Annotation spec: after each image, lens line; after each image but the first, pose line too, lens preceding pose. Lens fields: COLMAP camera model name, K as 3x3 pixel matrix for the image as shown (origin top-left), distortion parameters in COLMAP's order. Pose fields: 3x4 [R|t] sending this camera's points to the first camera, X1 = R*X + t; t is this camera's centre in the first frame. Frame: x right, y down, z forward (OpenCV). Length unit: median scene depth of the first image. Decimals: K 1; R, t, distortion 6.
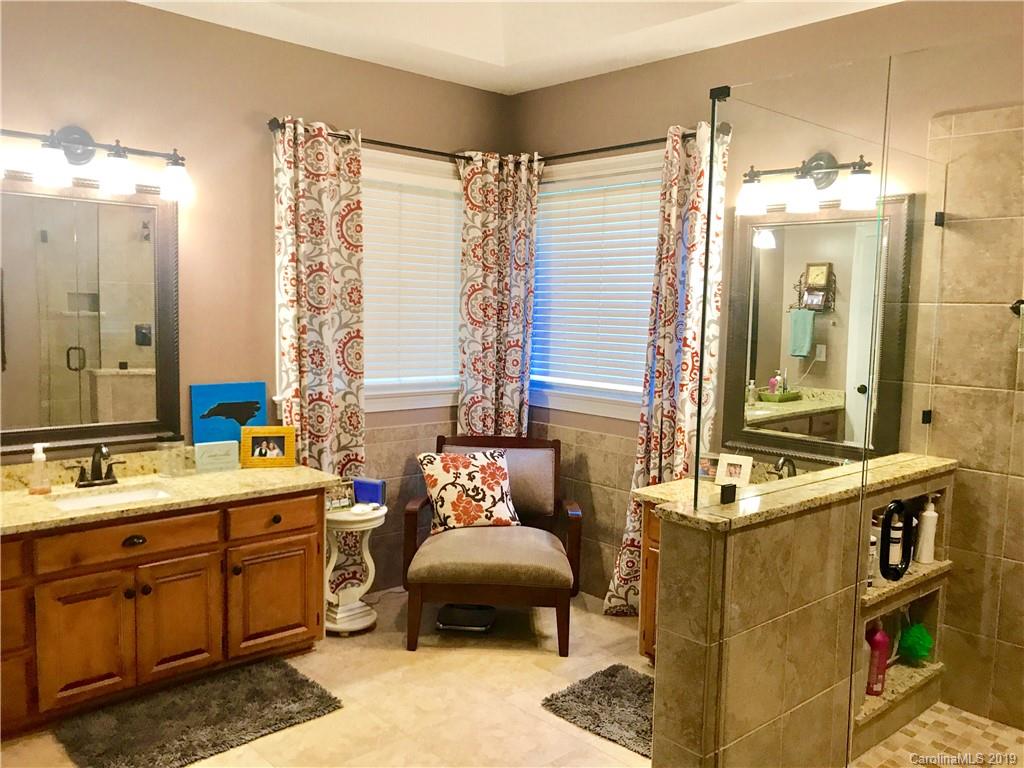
lens RADIAL K [[848.0, 0, 511.1], [0, 848.0, 385.7], [0, 0, 1]] dist [0.044980, -0.067051]
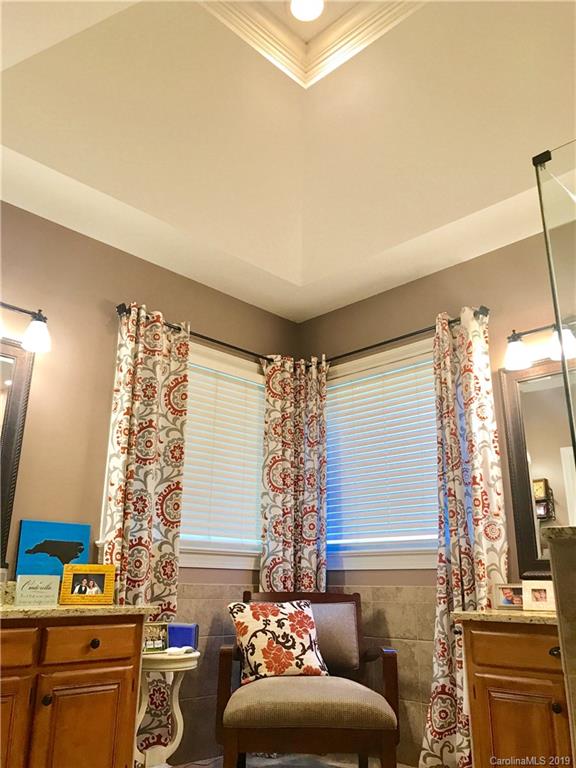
lens RADIAL K [[636.0, 0, 287.0], [0, 636.0, 381.1], [0, 0, 1]] dist [0.044980, -0.067051]
pose [[0.998624, 0.001658, 0.052418, -0.081568], [0.019742, 0.914091, -0.405028, 0.155486], [-0.048586, 0.405505, 0.912801, 0.175016]]
